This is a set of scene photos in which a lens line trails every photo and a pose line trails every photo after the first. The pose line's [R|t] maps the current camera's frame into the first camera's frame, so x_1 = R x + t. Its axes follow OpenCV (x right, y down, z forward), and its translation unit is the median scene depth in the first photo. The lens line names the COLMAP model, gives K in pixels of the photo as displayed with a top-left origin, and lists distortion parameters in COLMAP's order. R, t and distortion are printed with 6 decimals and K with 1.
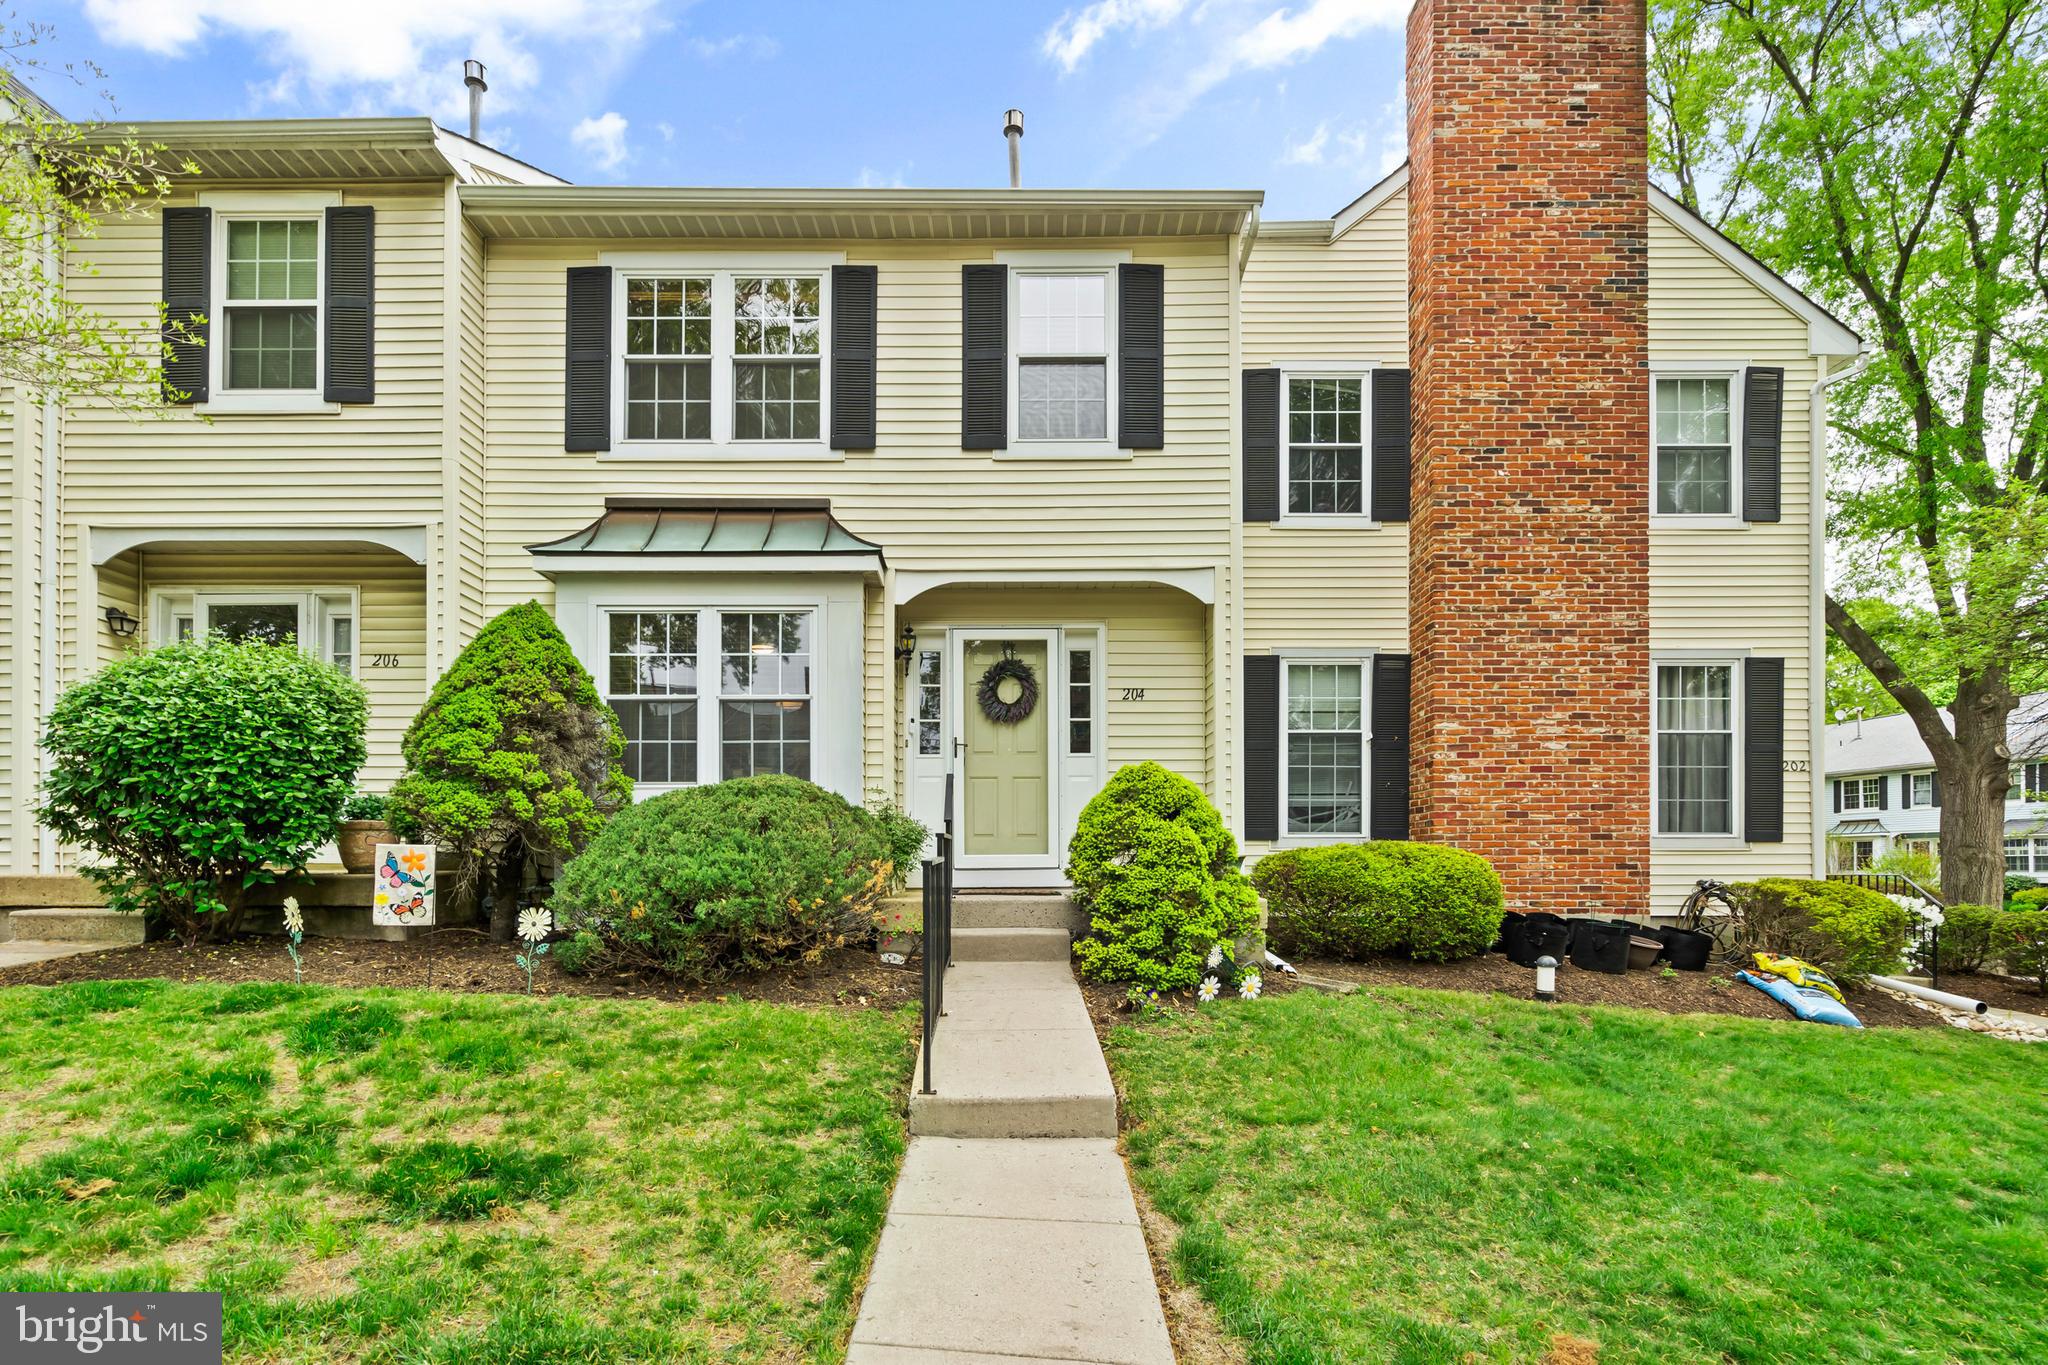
lens RADIAL K [[944.3, 0, 1029.1], [0, 944.3, 686.4], [0, 0, 1]] dist [-0.003645, 0.000067]
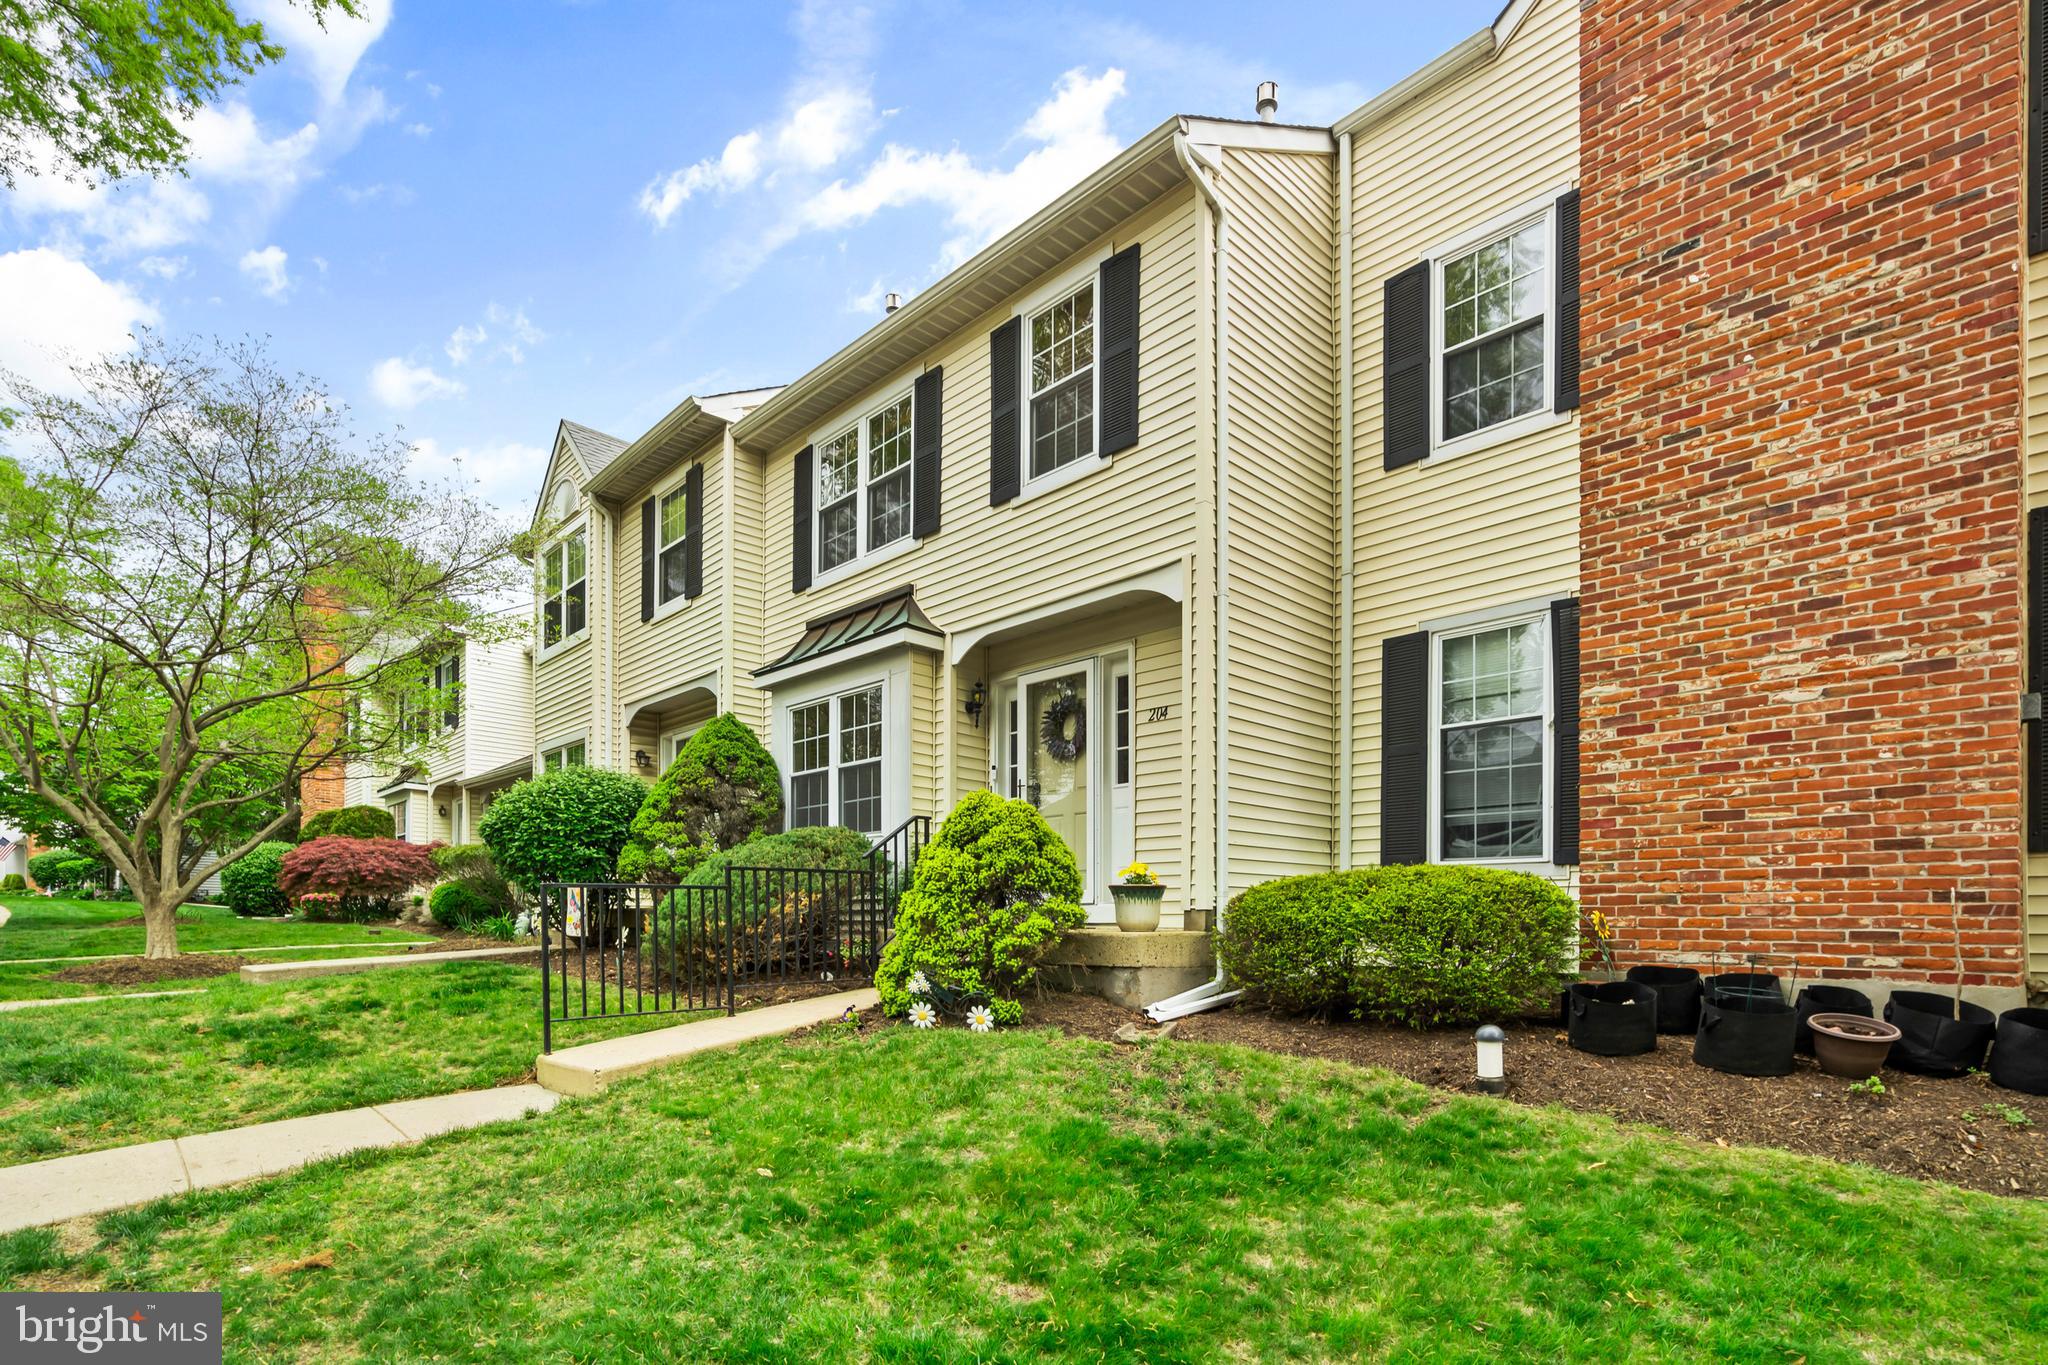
lens RADIAL K [[972.4, 0, 1026.9], [0, 972.4, 733.5], [0, 0, 1]] dist [0.000367, -0.000183]
pose [[0.708454, -0.128044, -0.694045, 0.634548], [0.122366, 0.990796, -0.057884, 0.062441], [0.695068, -0.043919, 0.717601, 0.221163]]
